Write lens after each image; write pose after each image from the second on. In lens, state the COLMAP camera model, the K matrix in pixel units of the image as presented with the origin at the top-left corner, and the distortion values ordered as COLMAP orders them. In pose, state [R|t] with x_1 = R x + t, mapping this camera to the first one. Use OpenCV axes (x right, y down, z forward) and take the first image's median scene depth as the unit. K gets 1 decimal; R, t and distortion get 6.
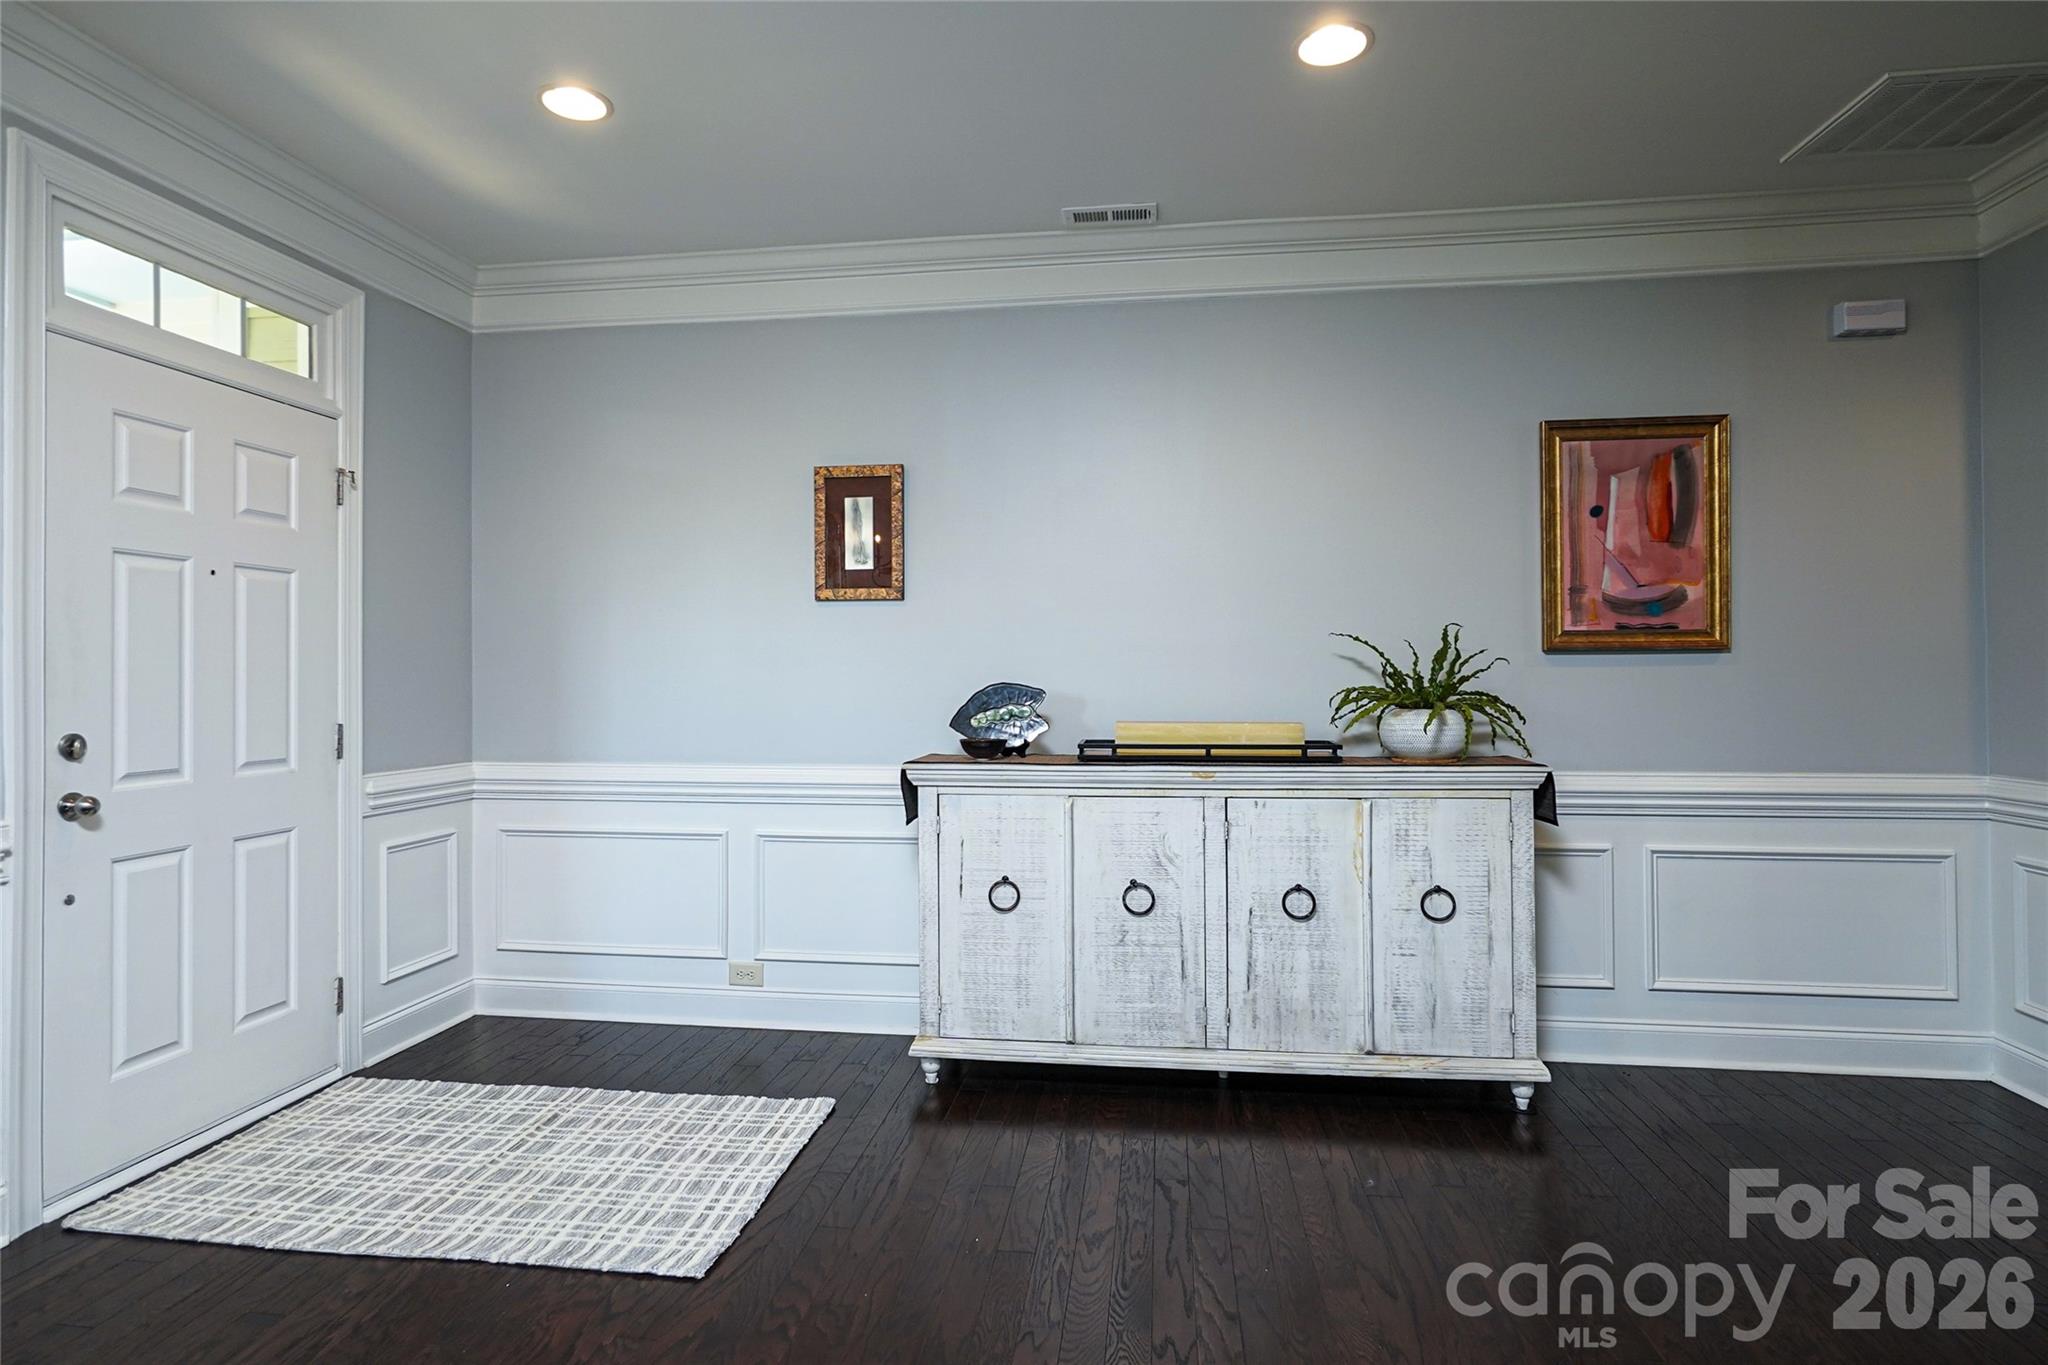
lens RADIAL K [[1070.6, 0, 1020.7], [0, 1070.6, 685.4], [0, 0, 1]] dist [-0.006718, -0.000281]
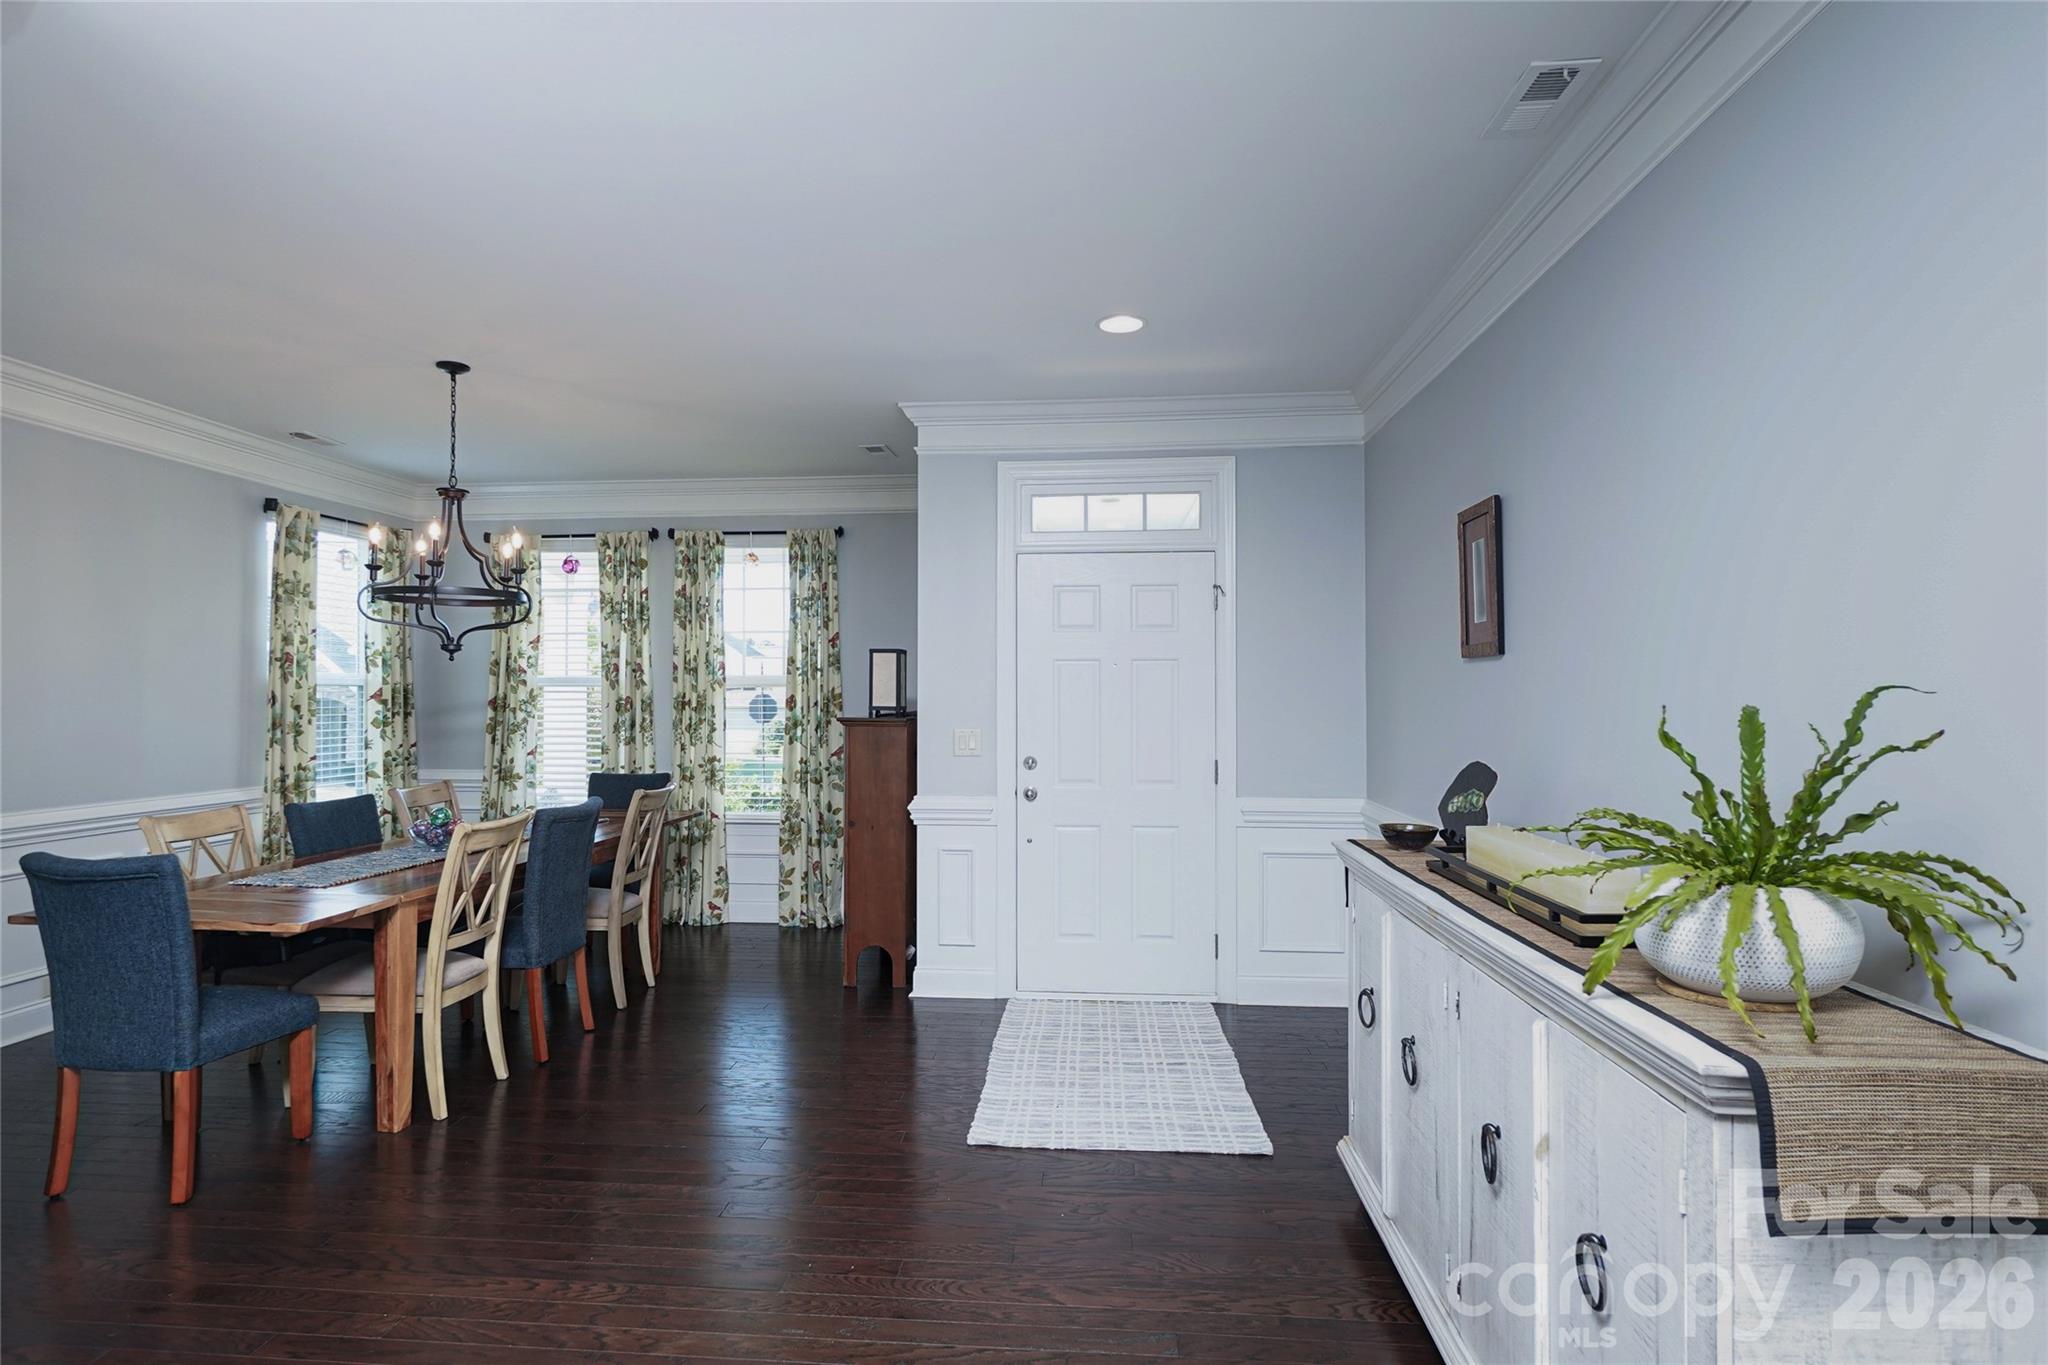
lens RADIAL K [[1070.6, 0, 1020.7], [0, 1070.6, 685.4], [0, 0, 1]] dist [-0.006718, -0.000281]
pose [[0.051664, -0.006119, -0.998646, 0.899235], [-0.004002, 0.999972, -0.006335, -0.060070], [0.998657, 0.004324, 0.051638, 0.735092]]
